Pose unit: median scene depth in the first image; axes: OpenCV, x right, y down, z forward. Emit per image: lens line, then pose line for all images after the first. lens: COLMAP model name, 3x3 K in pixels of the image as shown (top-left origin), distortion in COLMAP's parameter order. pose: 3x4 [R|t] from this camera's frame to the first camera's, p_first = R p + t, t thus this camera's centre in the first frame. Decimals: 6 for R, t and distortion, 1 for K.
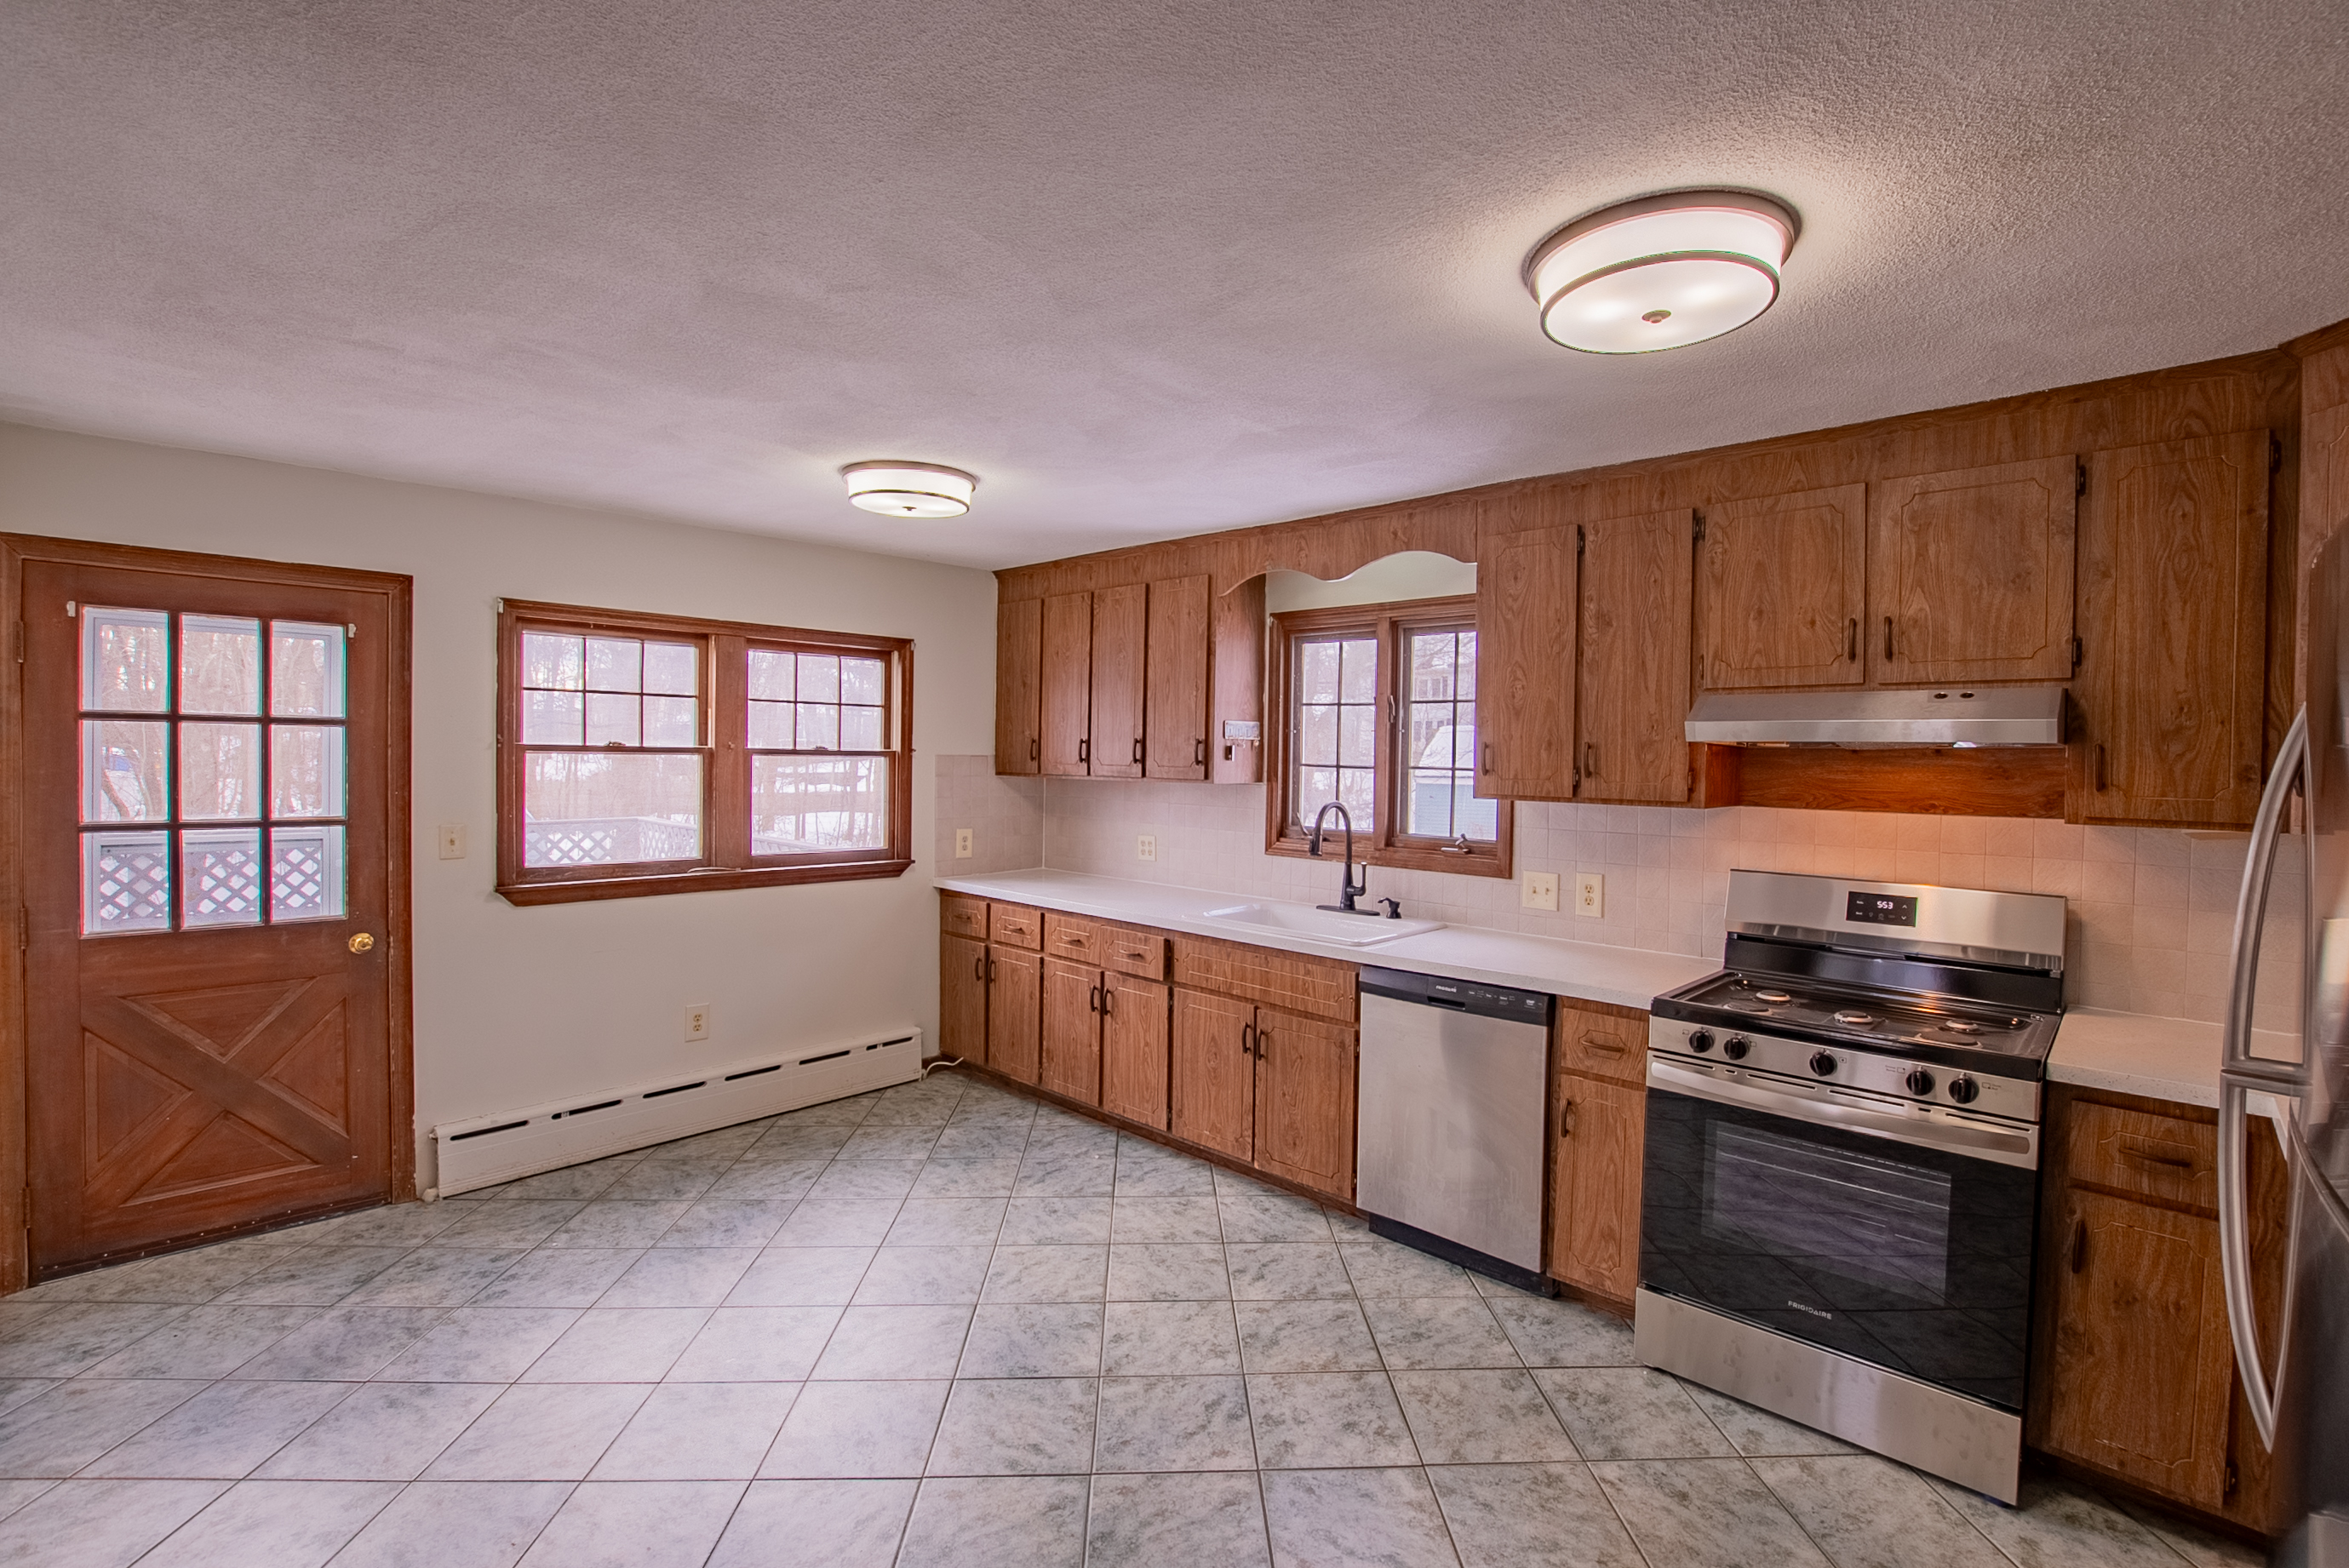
lens RADIAL K [[1053.7, 0, 1195.8], [0, 1053.7, 772.5], [0, 0, 1]] dist [-0.035696, 0.006560]
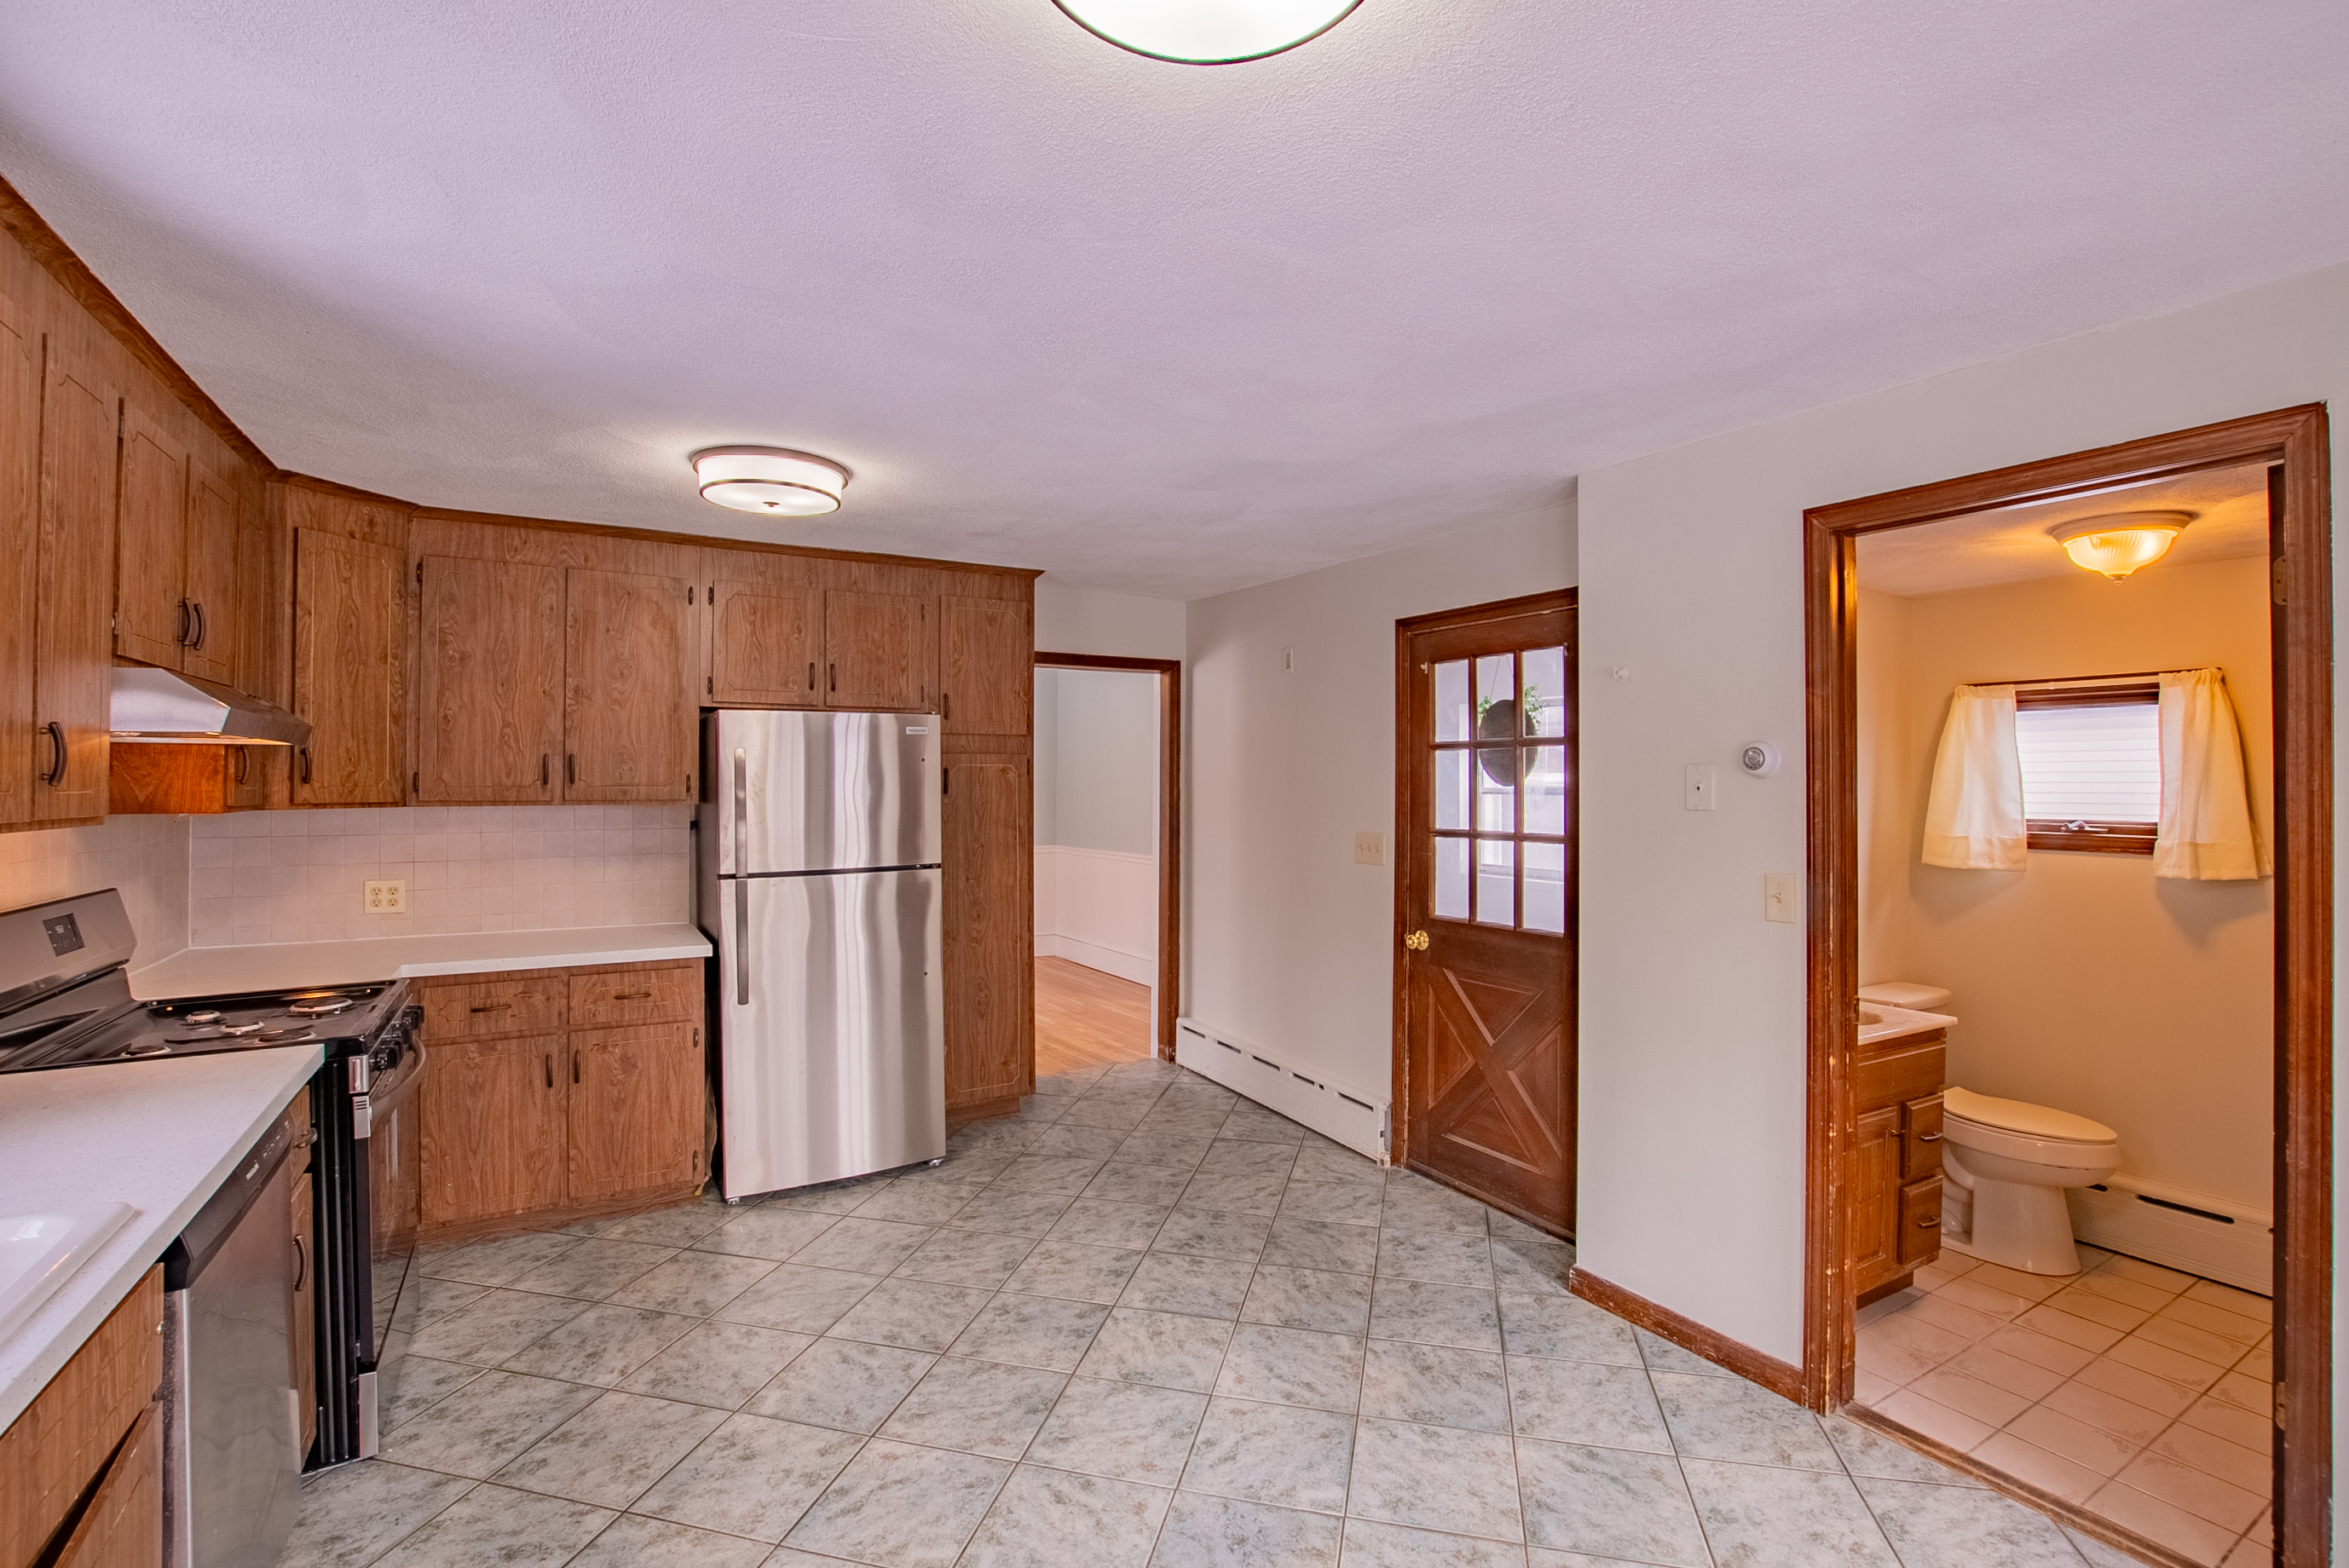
lens RADIAL K [[1053.7, 0, 1195.8], [0, 1053.7, 772.5], [0, 0, 1]] dist [-0.035696, 0.006560]
pose [[-0.965261, -0.017621, 0.260693, -0.360524], [-0.015703, 0.999832, 0.009437, -0.017124], [-0.260815, 0.005016, -0.965376, 1.327116]]
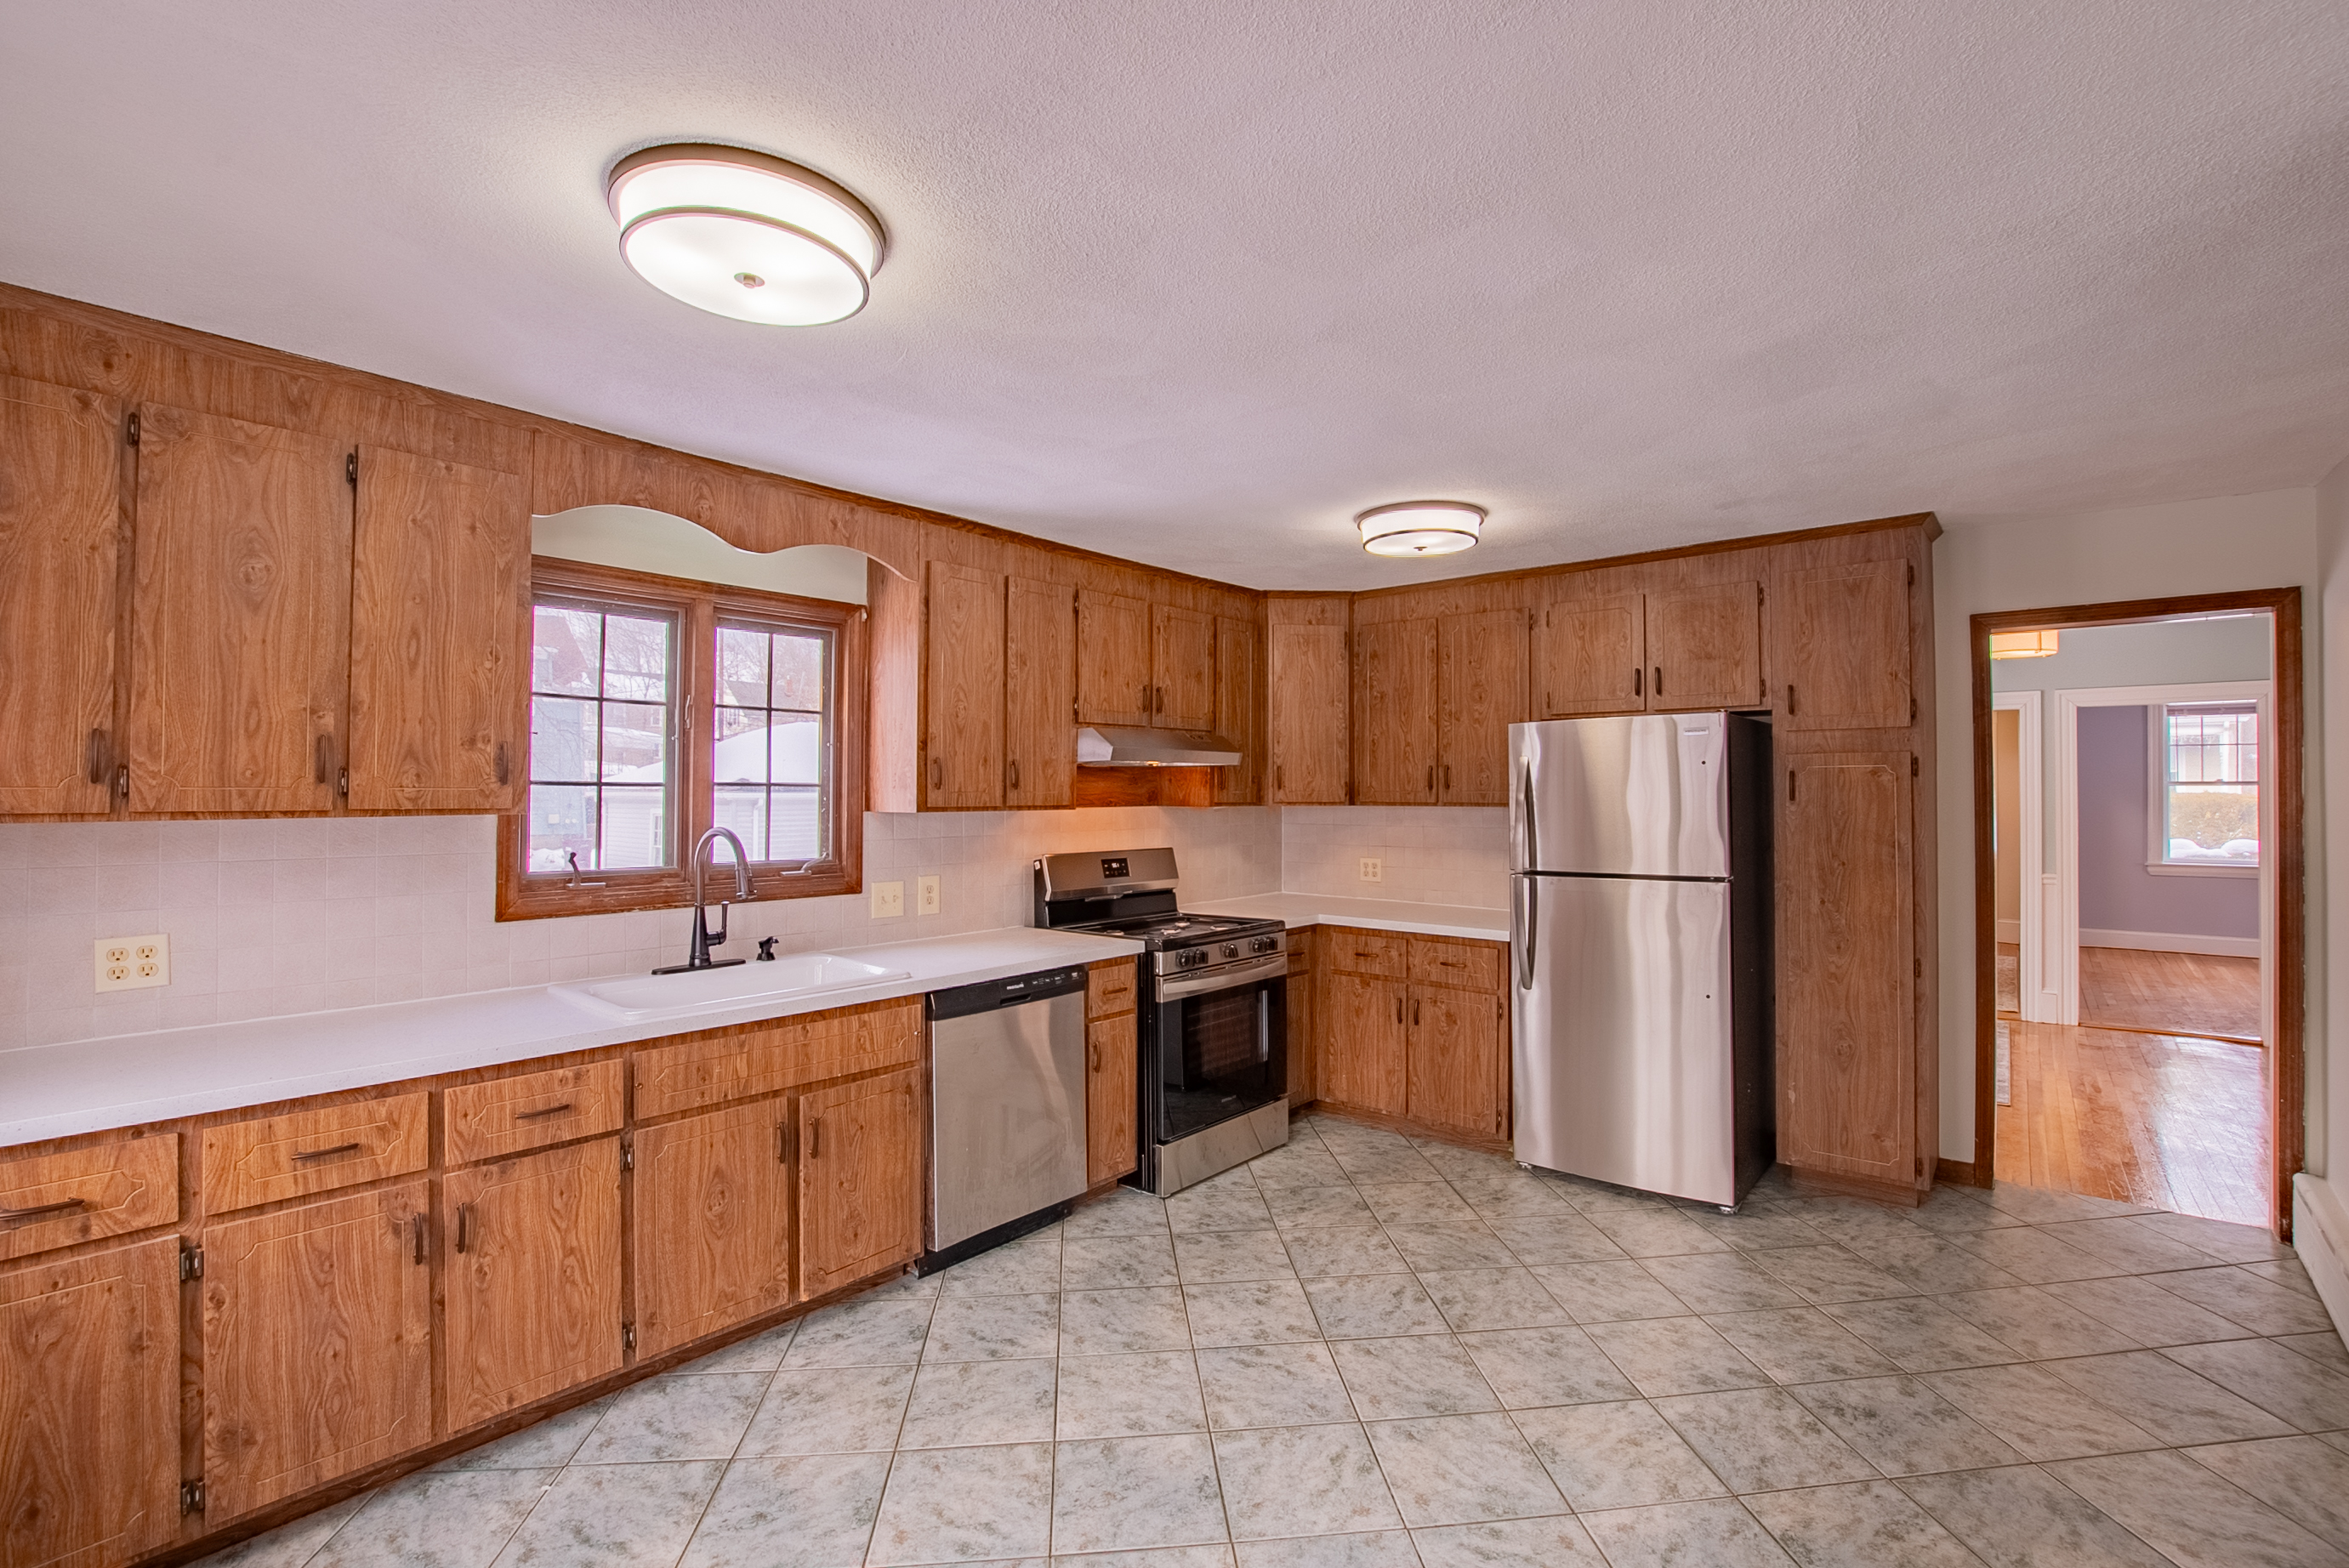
lens RADIAL K [[1053.7, 0, 1195.8], [0, 1053.7, 772.5], [0, 0, 1]] dist [-0.035696, 0.006560]
pose [[-0.065484, -0.002208, 0.997851, -0.812451], [0.012272, 0.999920, 0.003018, -0.014475], [-0.997778, 0.012444, -0.065452, 0.842980]]
